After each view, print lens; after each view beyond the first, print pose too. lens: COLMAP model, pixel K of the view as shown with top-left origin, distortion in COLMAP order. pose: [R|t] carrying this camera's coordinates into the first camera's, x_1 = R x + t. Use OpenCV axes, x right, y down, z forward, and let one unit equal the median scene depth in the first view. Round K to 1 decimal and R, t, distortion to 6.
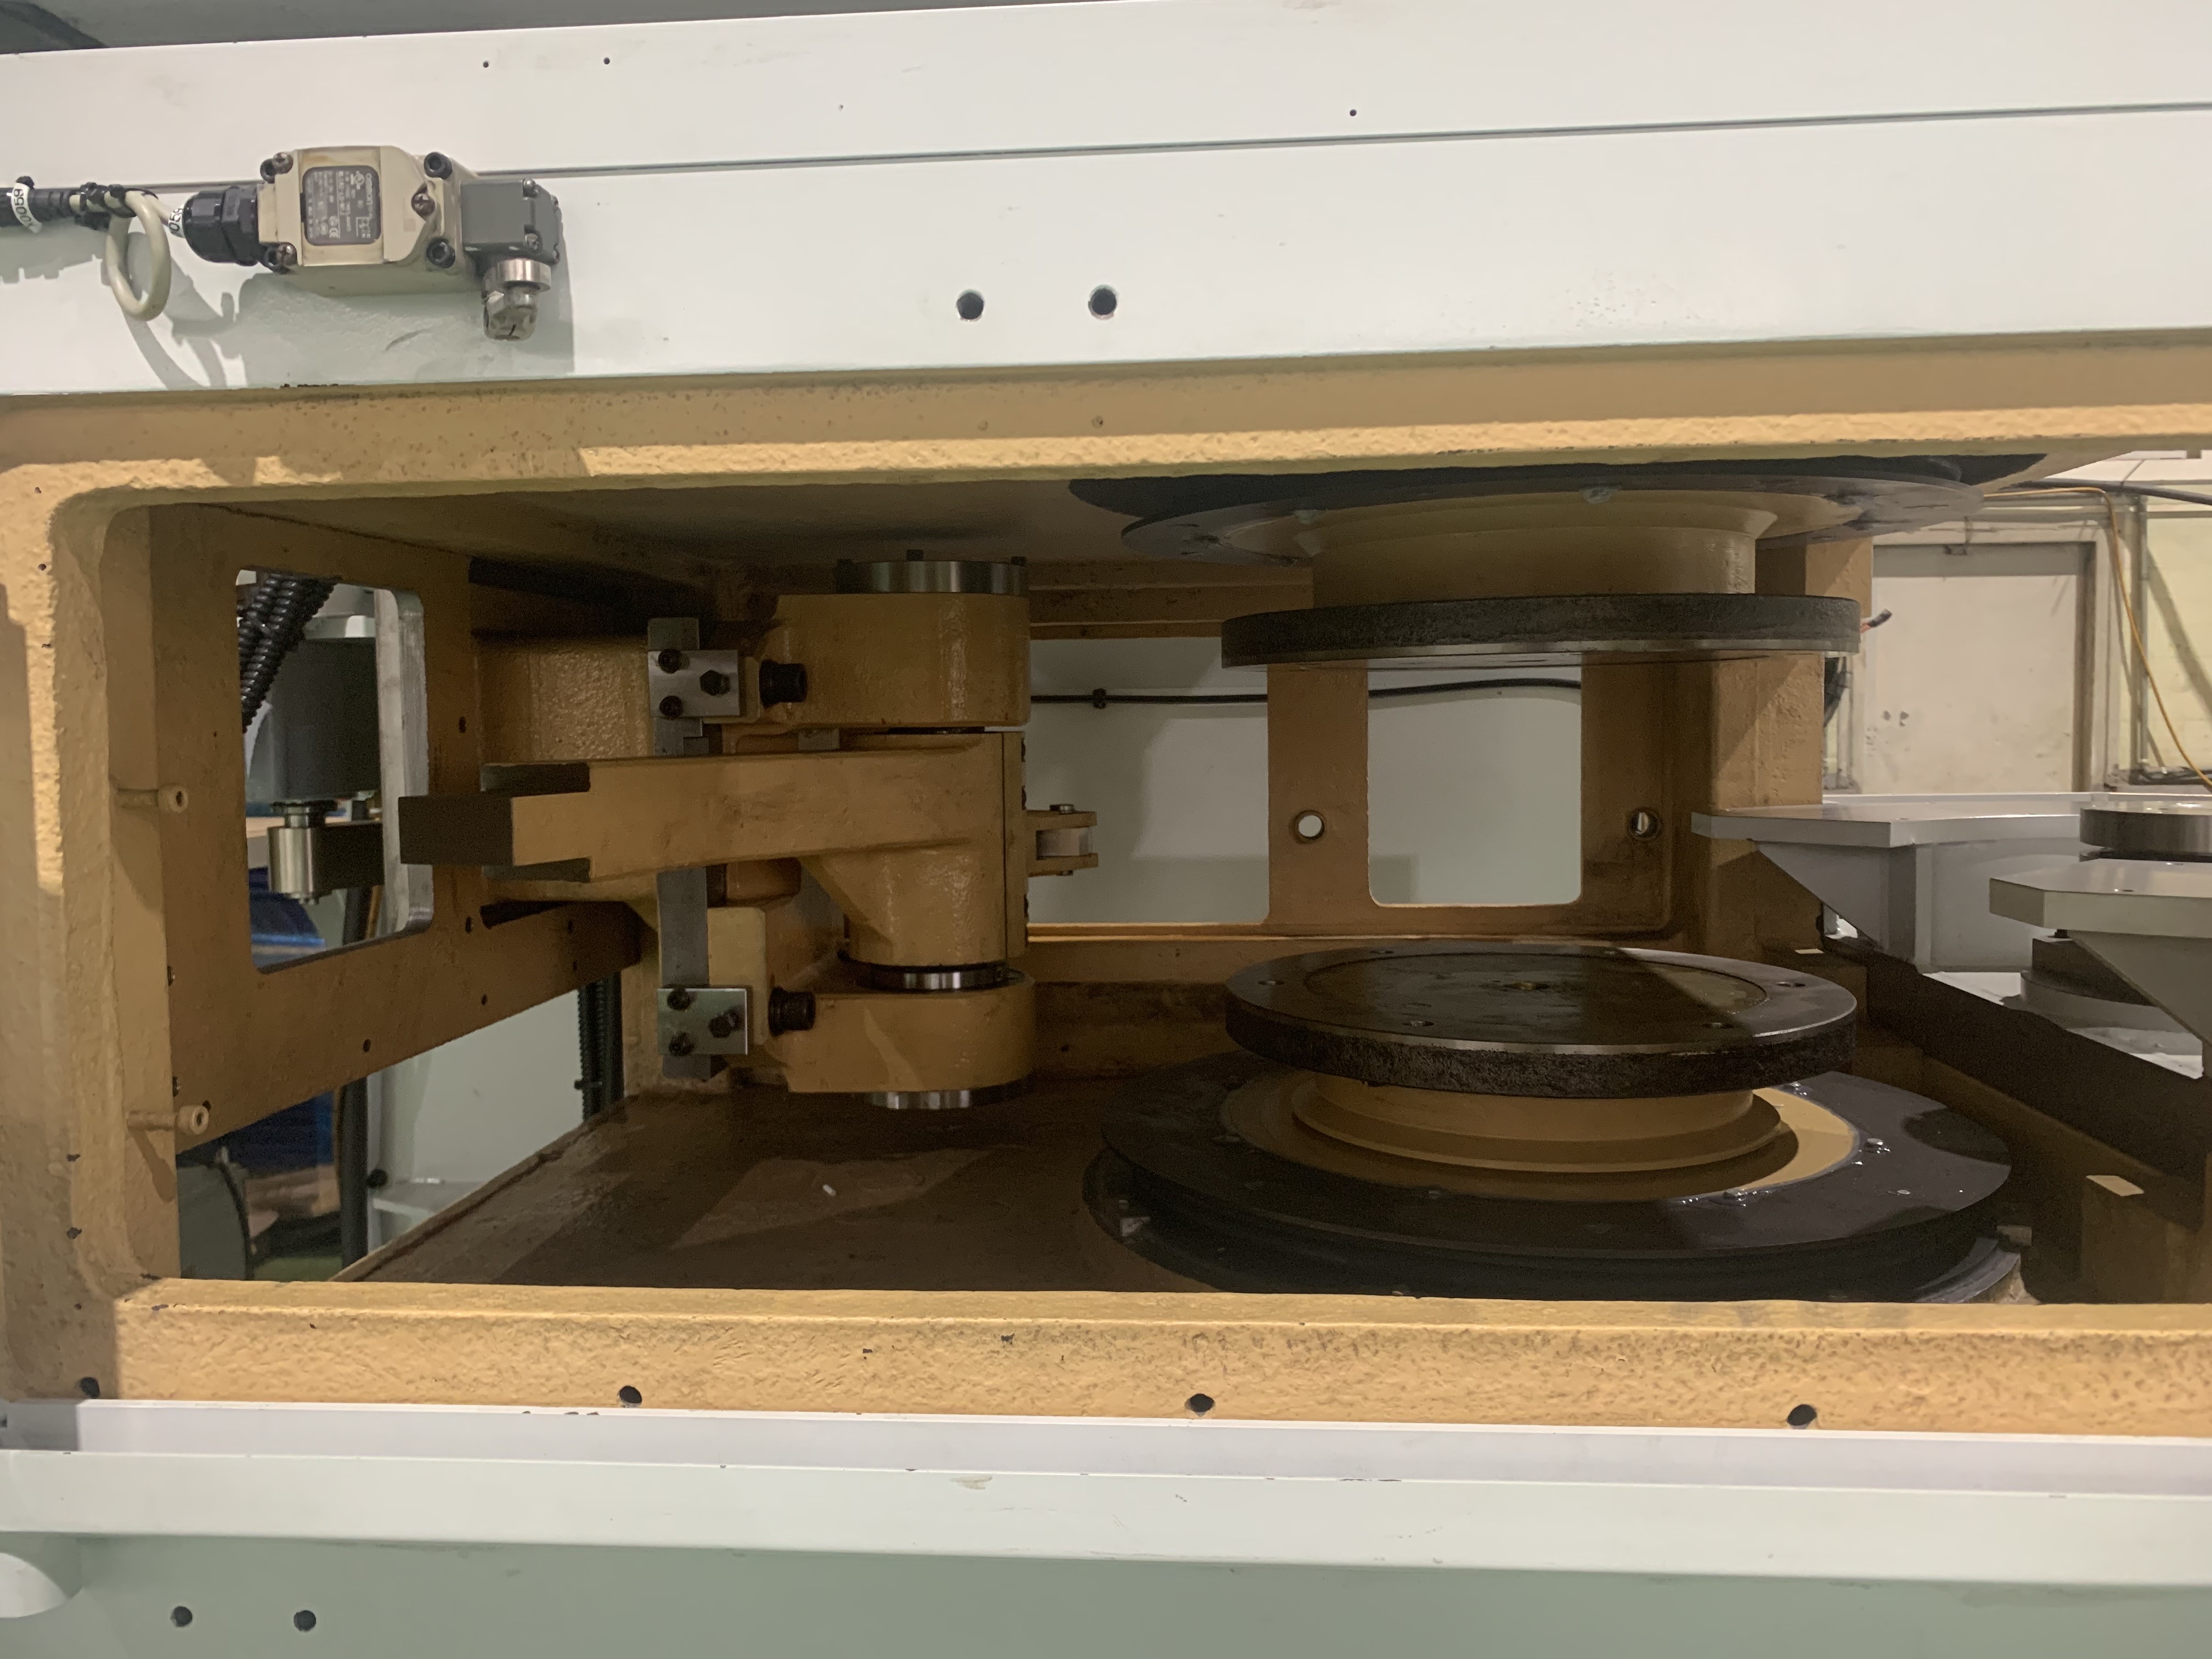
lens RADIAL K [[1658.8, 0, 1103.0], [0, 1658.8, 826.5], [0, 0, 1]] dist [-0.001142, -0.000301]
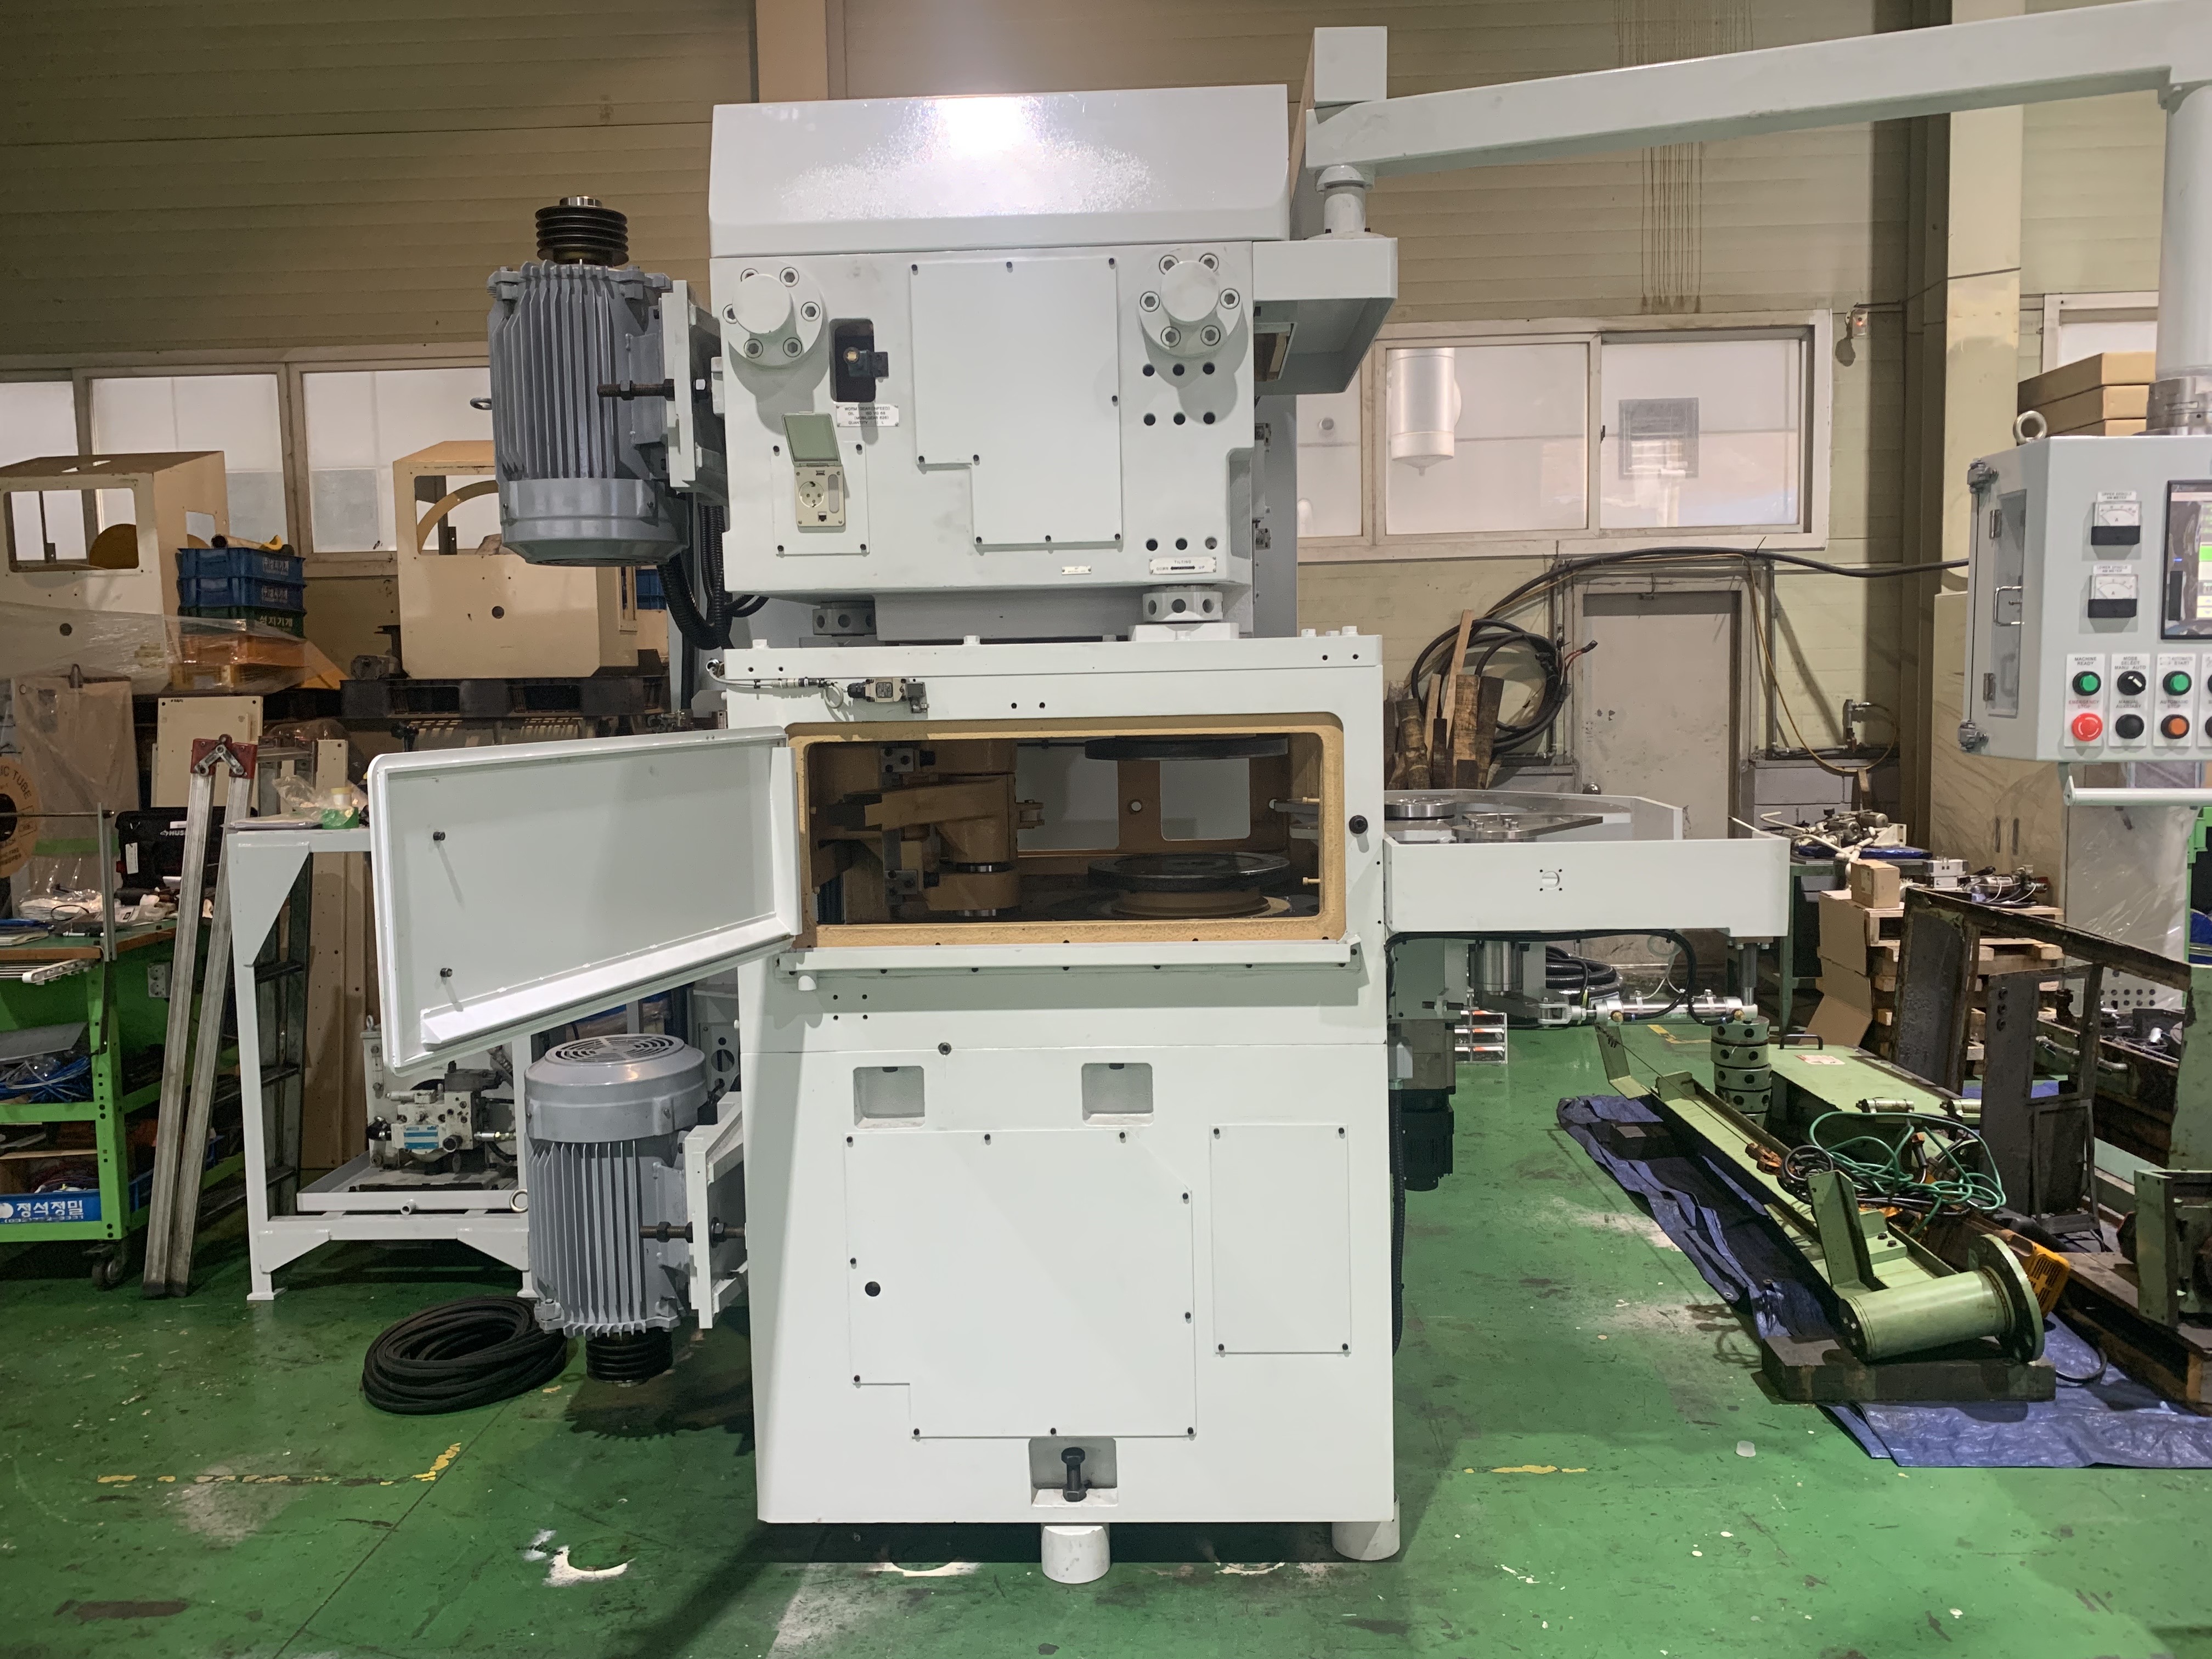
lens RADIAL K [[1658.8, 0, 1110.3], [0, 1658.8, 822.2], [0, 0, 1]] dist [-0.001142, -0.000301]
pose [[0.999382, -0.012052, 0.033020, 0.015523], [0.011332, 0.999696, 0.021913, -0.036420], [-0.033274, -0.021525, 0.999214, -1.633097]]
